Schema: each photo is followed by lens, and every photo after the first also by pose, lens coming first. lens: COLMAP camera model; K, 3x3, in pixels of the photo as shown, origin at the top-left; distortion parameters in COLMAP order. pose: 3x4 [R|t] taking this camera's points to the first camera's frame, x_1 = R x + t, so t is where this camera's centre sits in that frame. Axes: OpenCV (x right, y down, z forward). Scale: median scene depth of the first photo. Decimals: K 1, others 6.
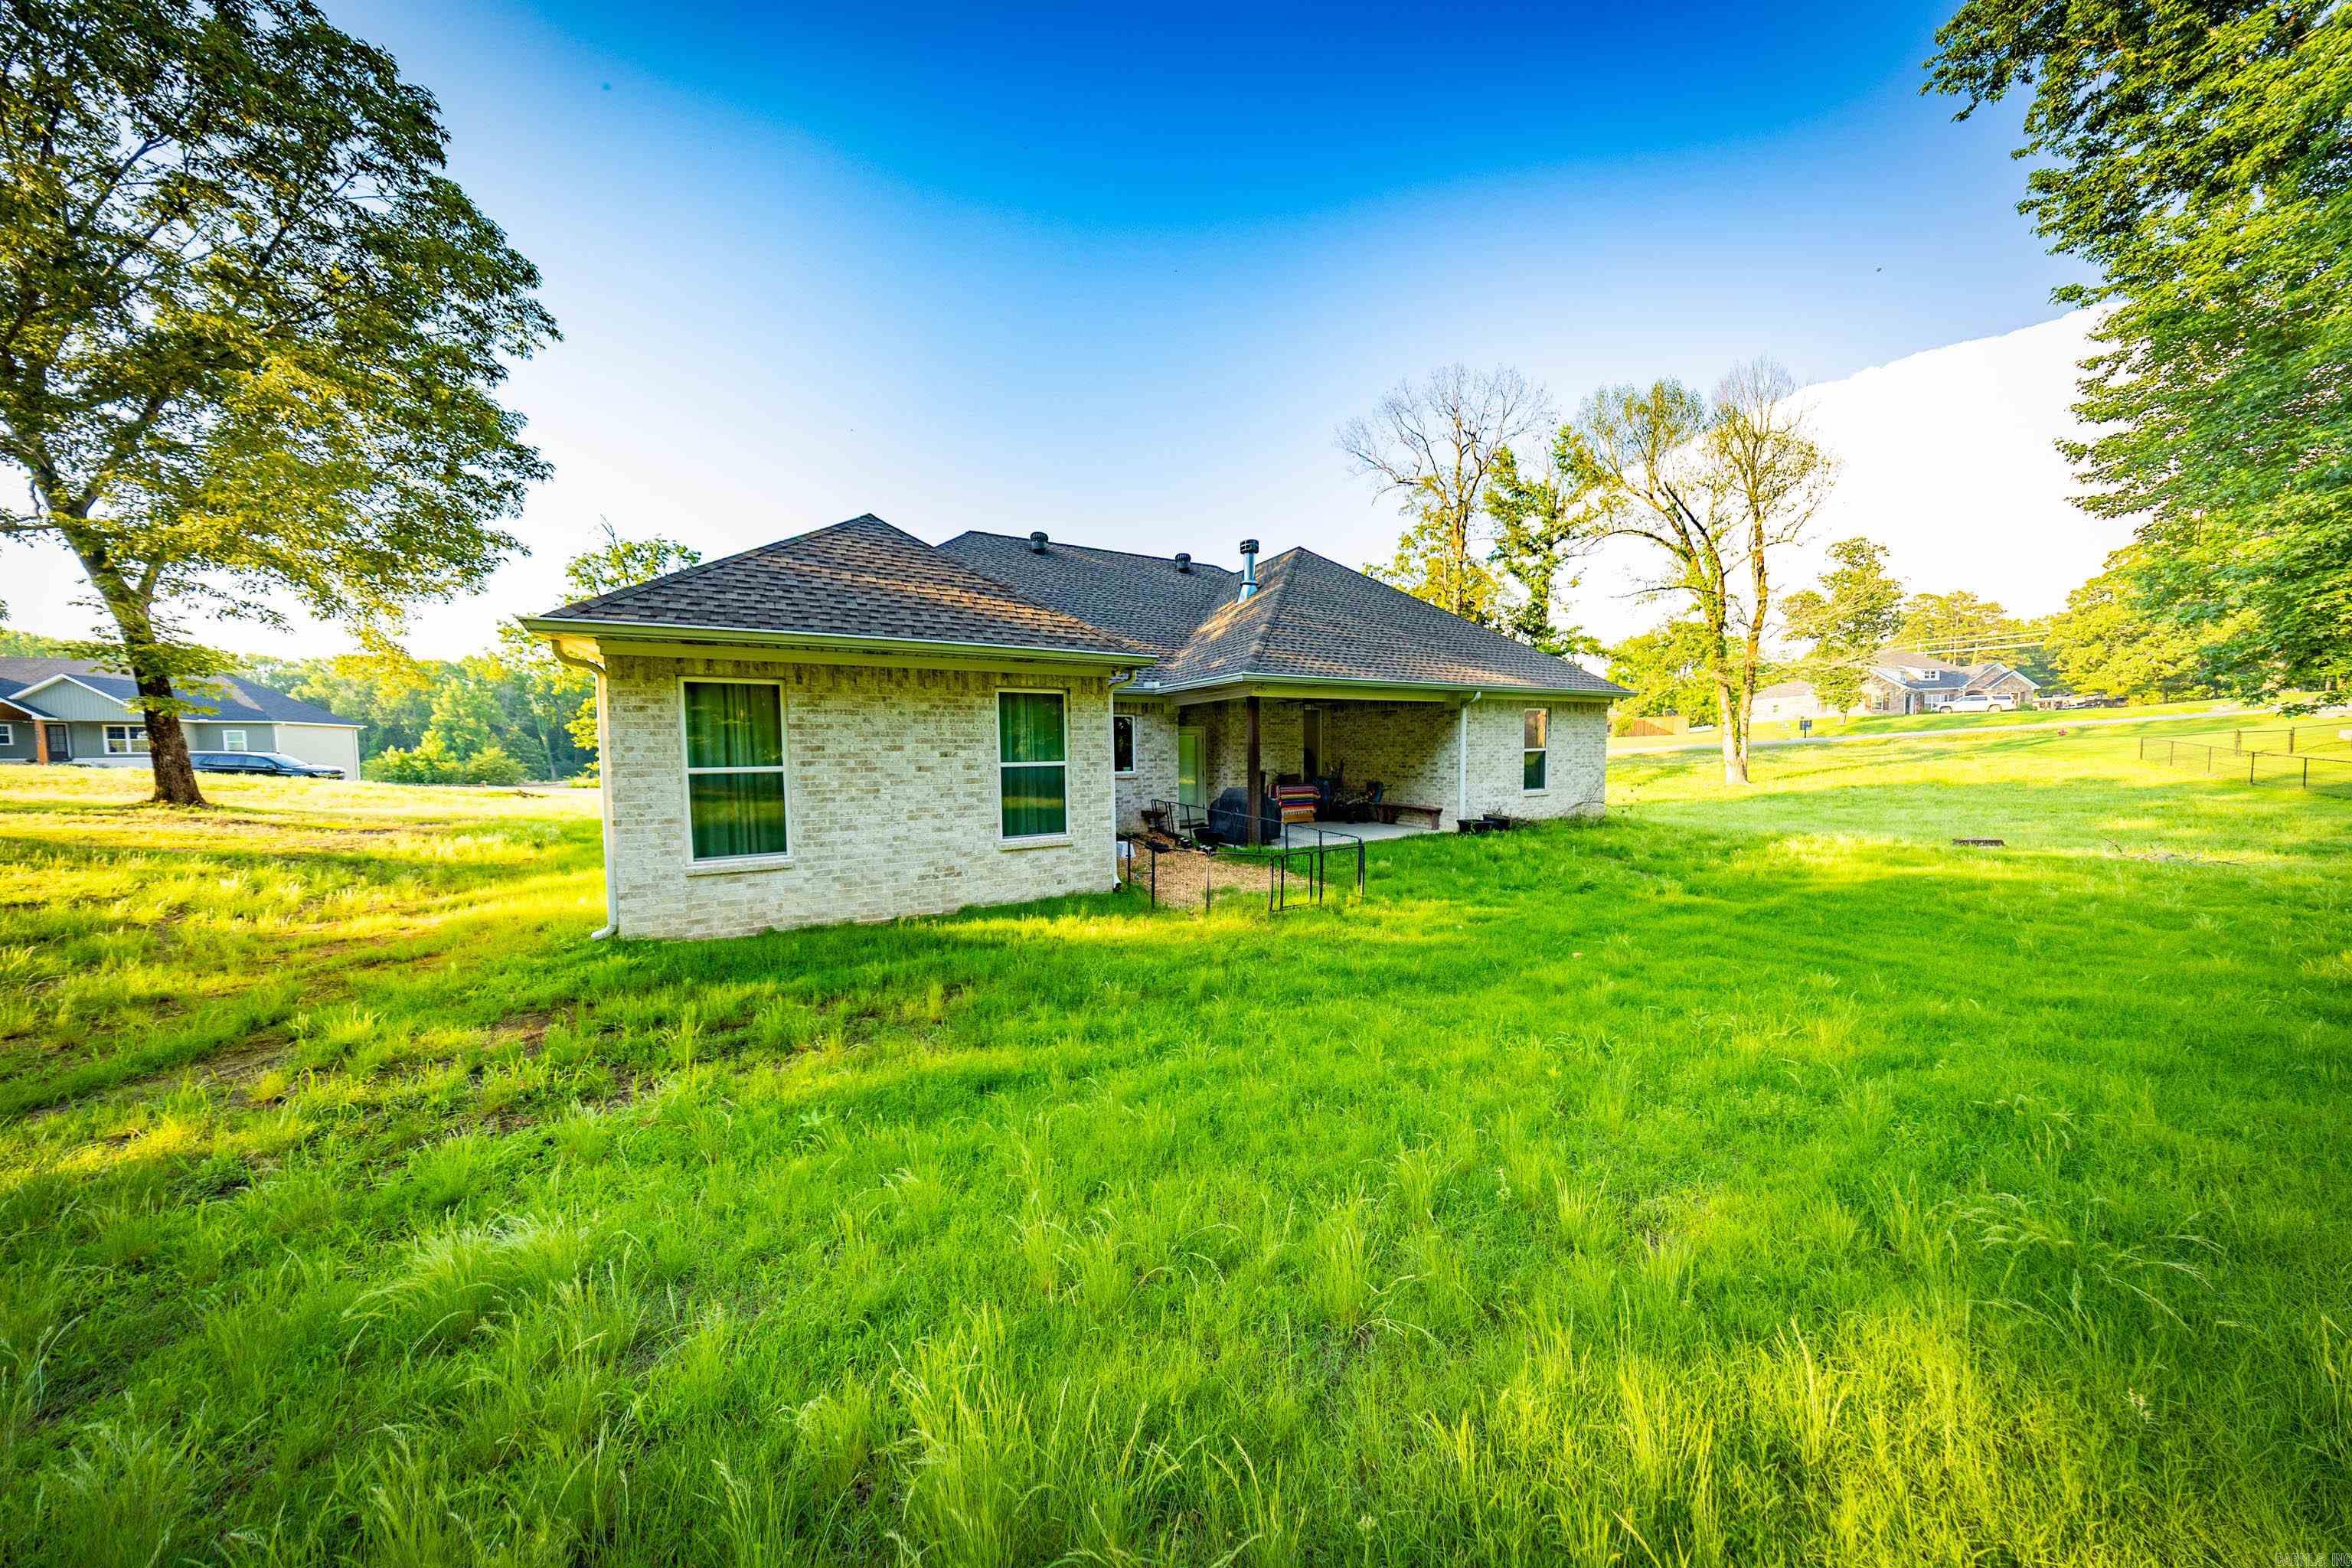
lens RADIAL K [[664.9, 0, 1186.9], [0, 664.9, 781.5], [0, 0, 1]] dist [-0.000277, -0.000015]
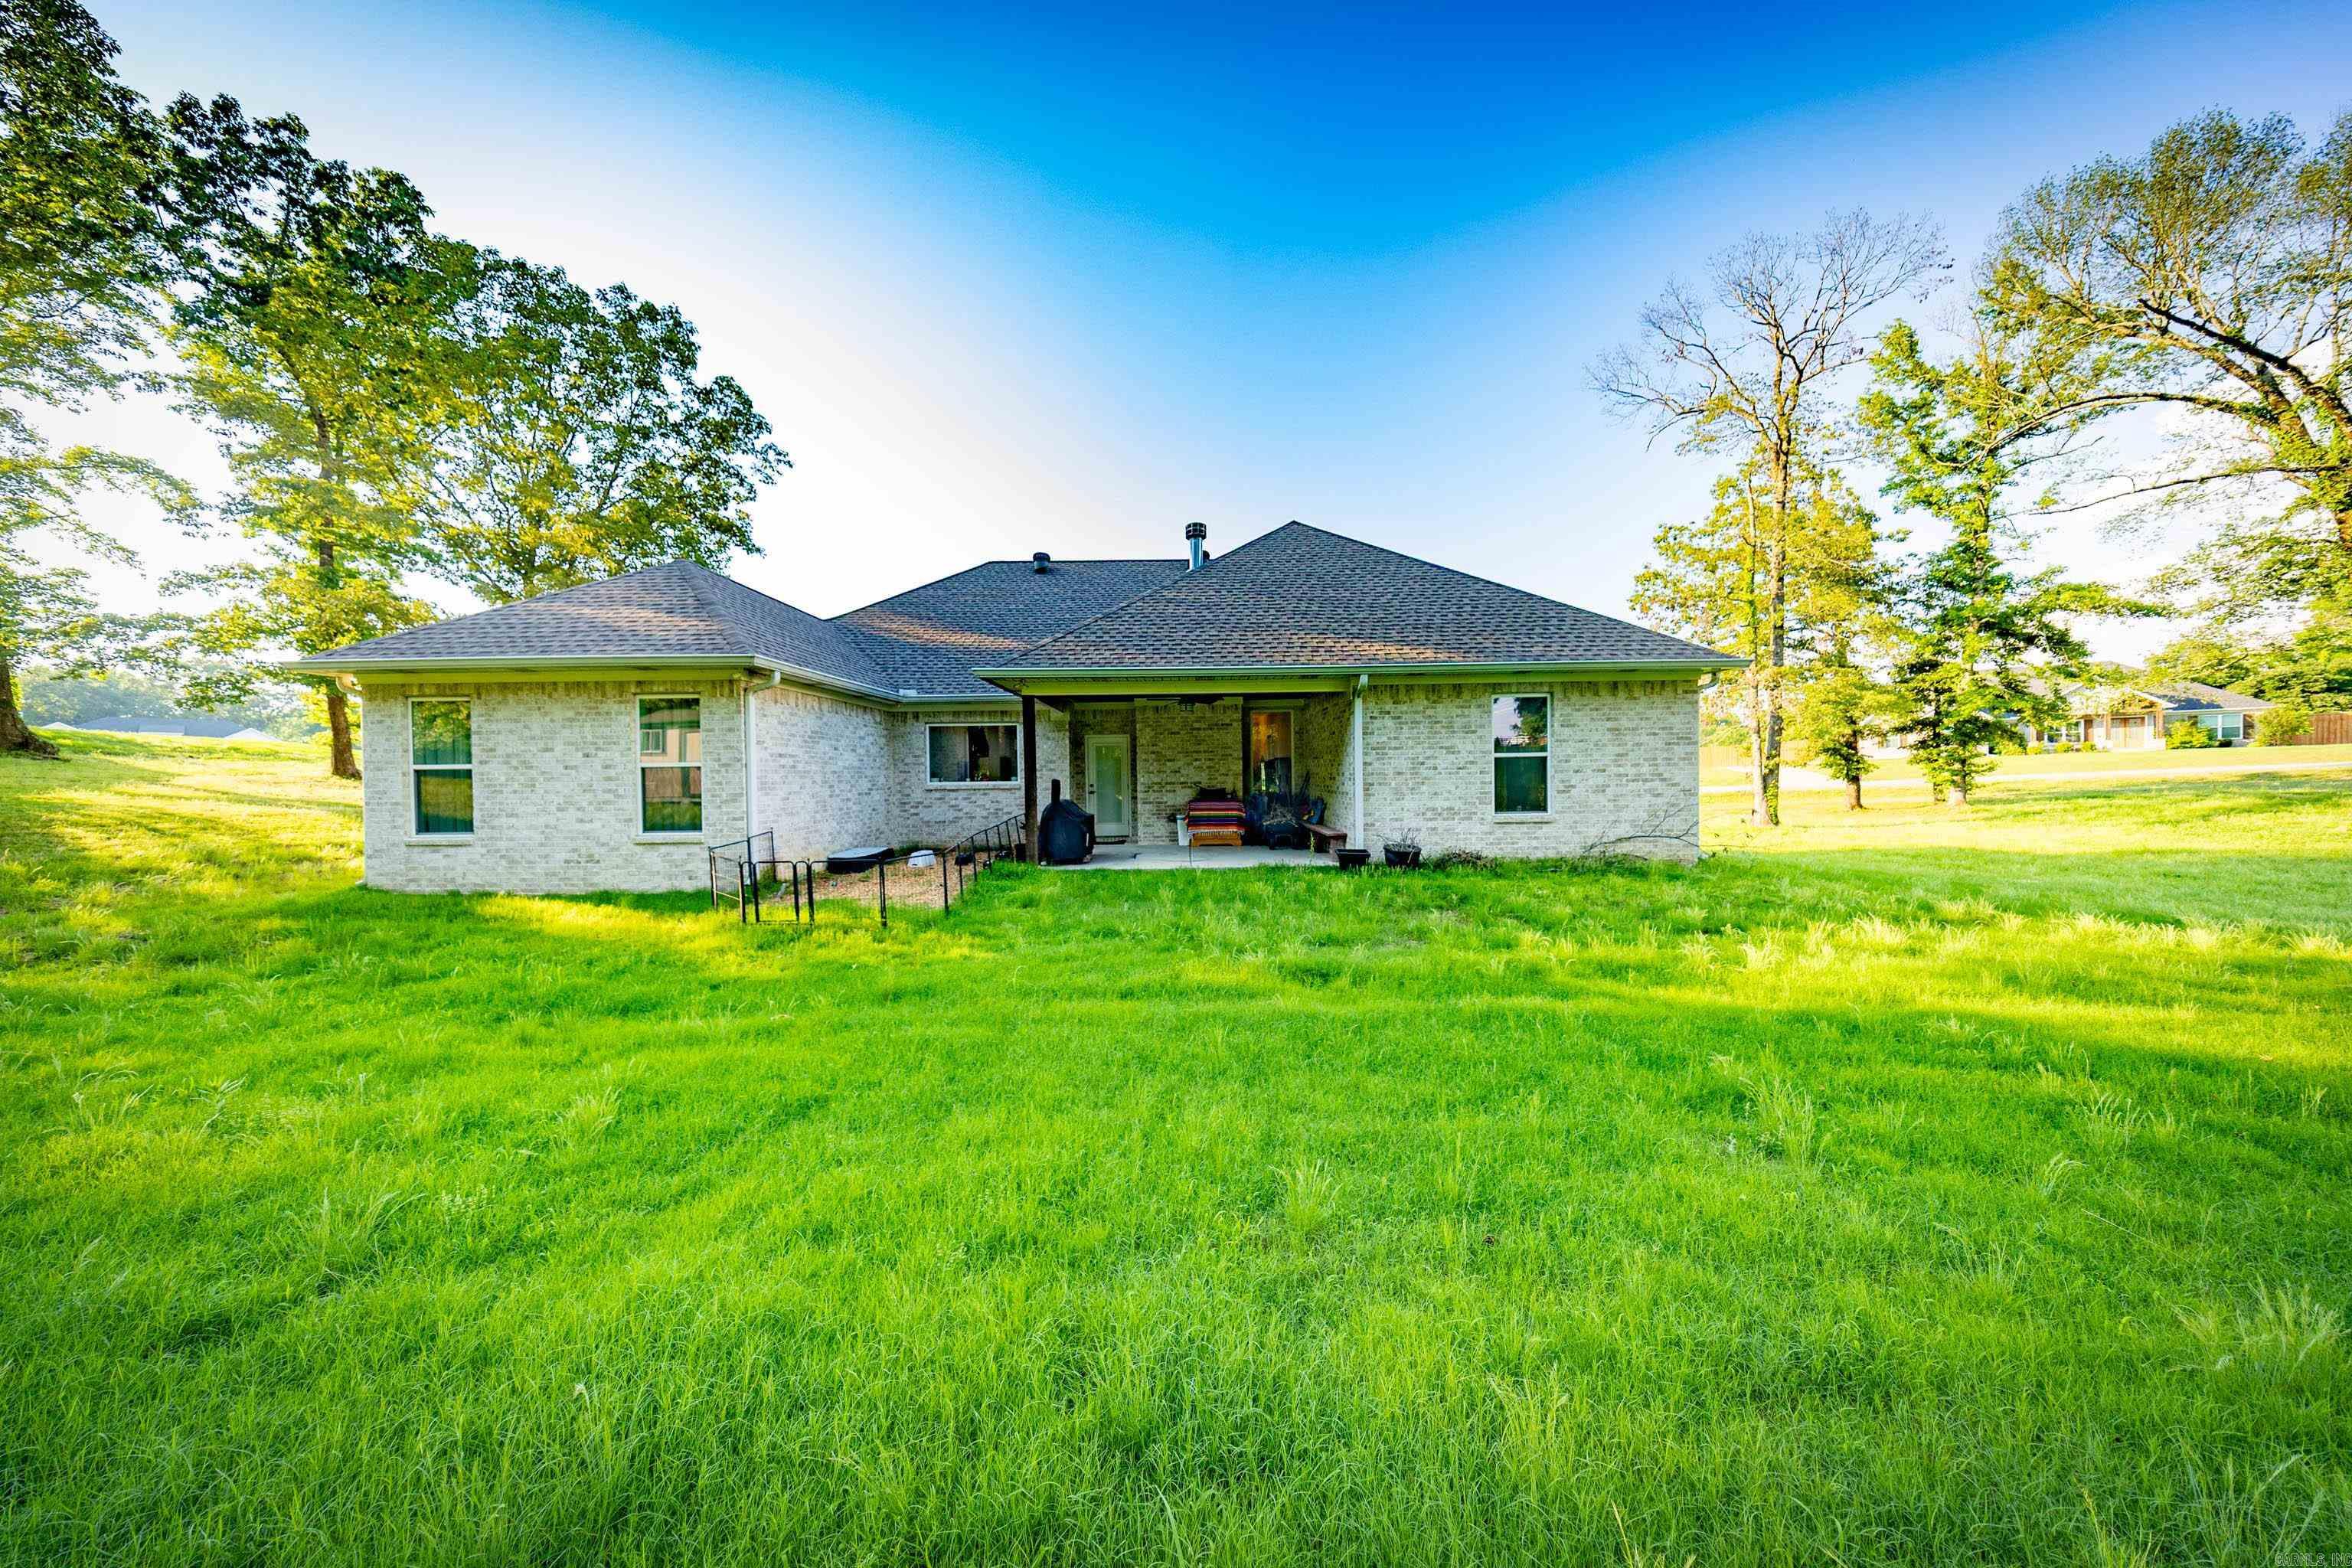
lens RADIAL K [[664.9, 0, 1178.3], [0, 664.9, 785.3], [0, 0, 1]] dist [-0.000277, -0.000015]
pose [[0.881688, 0.009385, -0.471739, 0.551367], [-0.023251, 0.999452, -0.023573, 0.007431], [0.471259, 0.031753, 0.881423, 0.244077]]
